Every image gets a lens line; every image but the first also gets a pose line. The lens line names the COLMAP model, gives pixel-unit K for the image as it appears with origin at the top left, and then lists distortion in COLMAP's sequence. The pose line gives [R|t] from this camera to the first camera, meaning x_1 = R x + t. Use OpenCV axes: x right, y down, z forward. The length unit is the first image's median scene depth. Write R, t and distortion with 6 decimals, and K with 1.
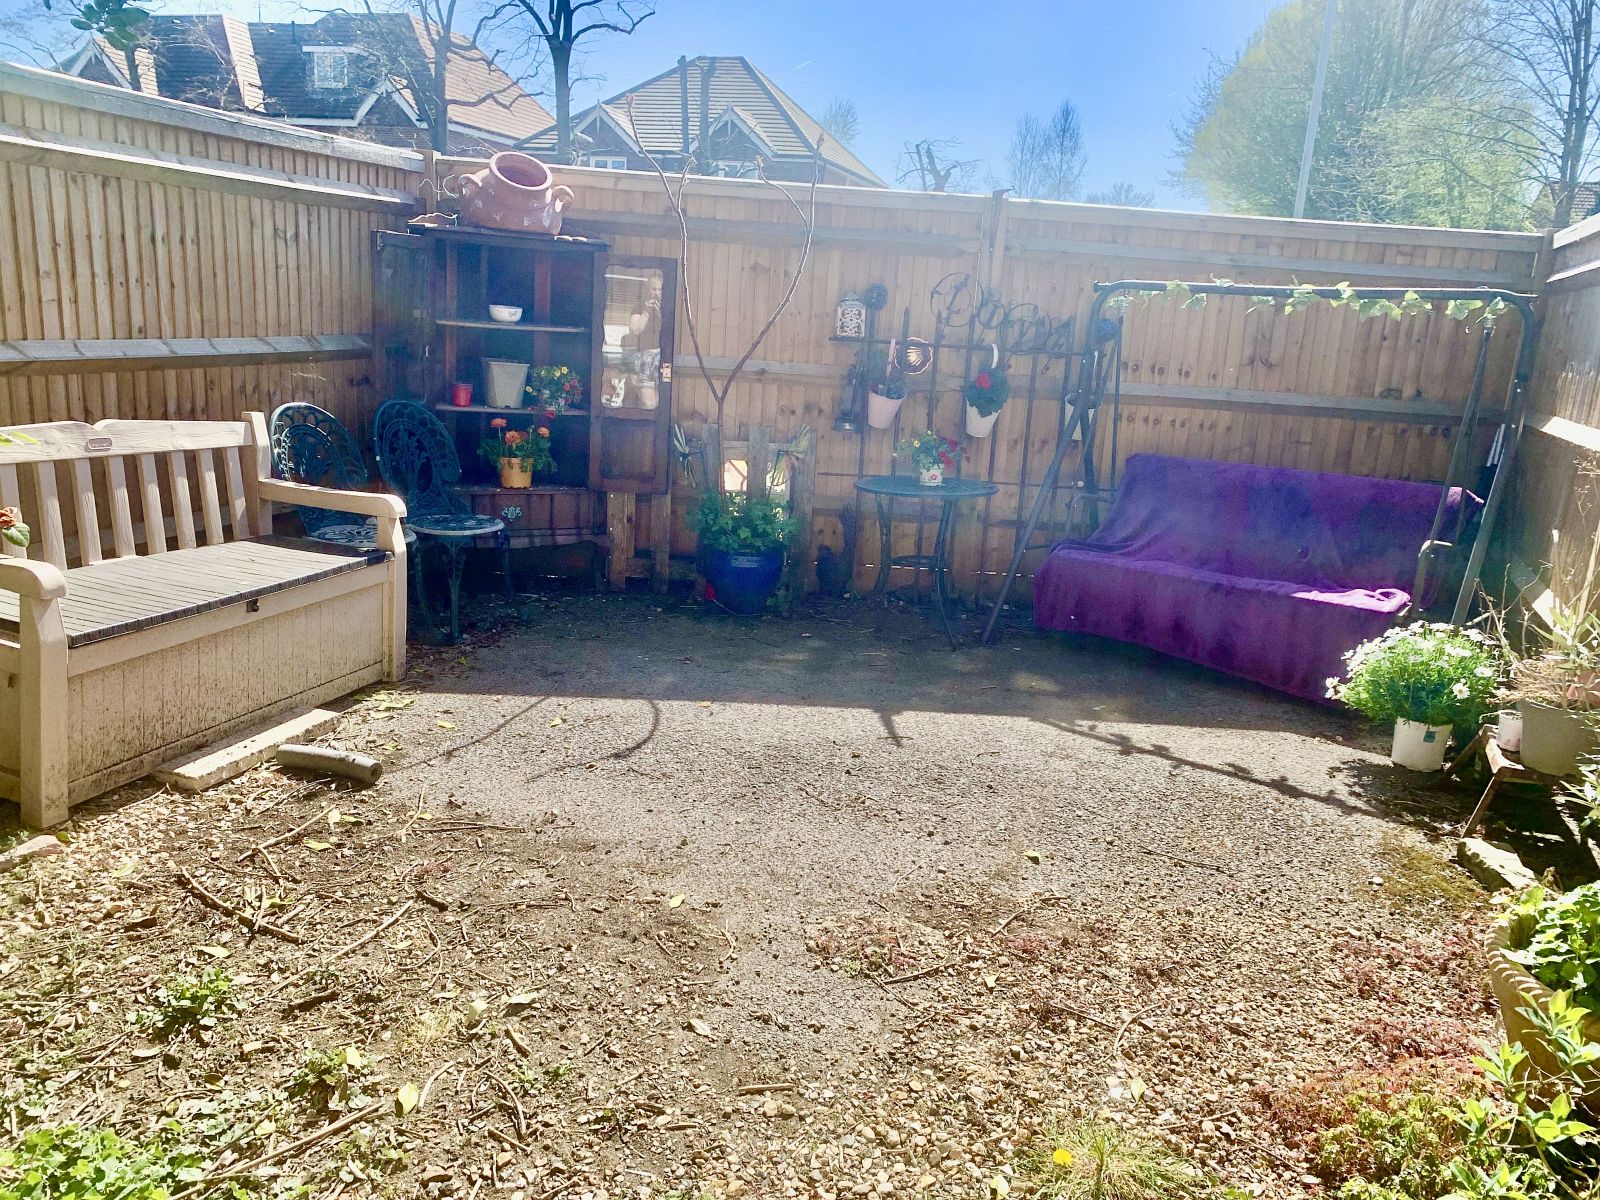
lens RADIAL K [[1198.4, 0, 800.0], [0, 1198.4, 600.0], [0, 0, 1]] dist [0.057826, -0.044165]
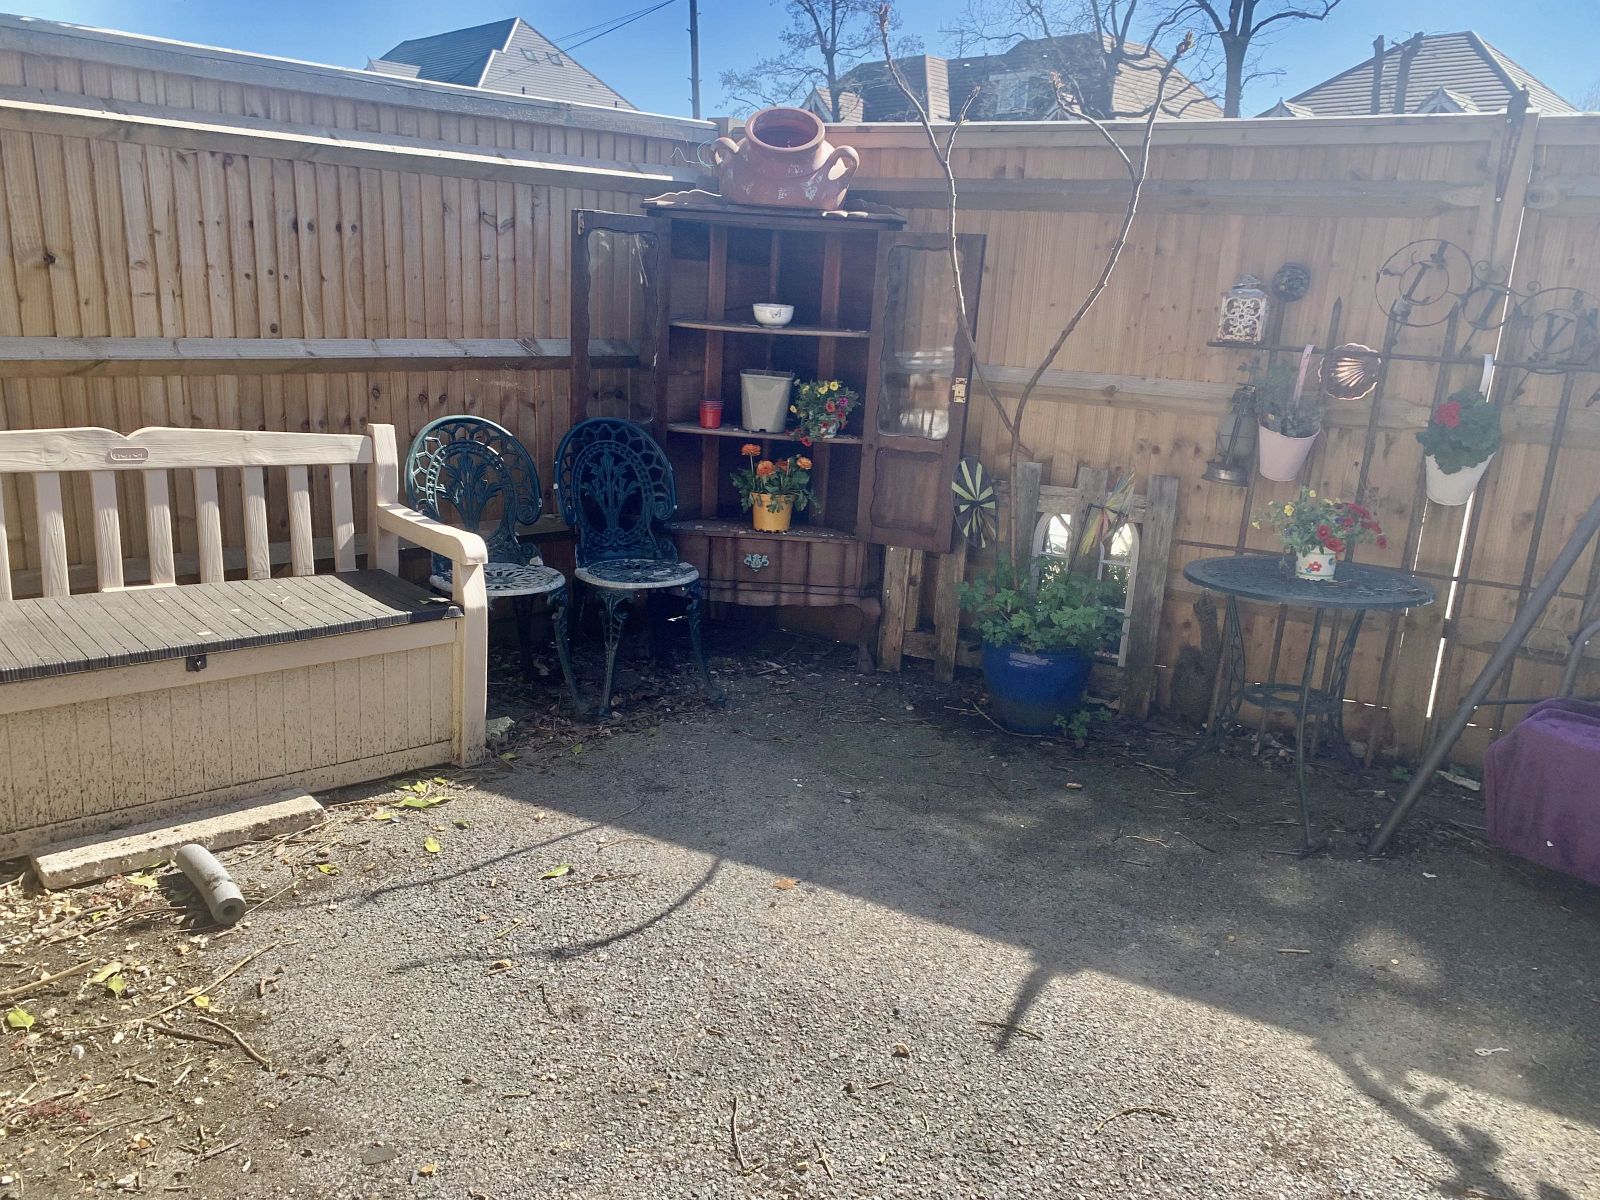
lens RADIAL K [[1216.0, 0, 800.0], [0, 1216.0, 600.0], [0, 0, 1]] dist [0.074093, -0.095454]
pose [[0.864416, 0.107266, -0.491201, 0.229949], [-0.116014, 0.993166, 0.012723, -0.074332], [0.489209, 0.045988, 0.870954, 0.380211]]
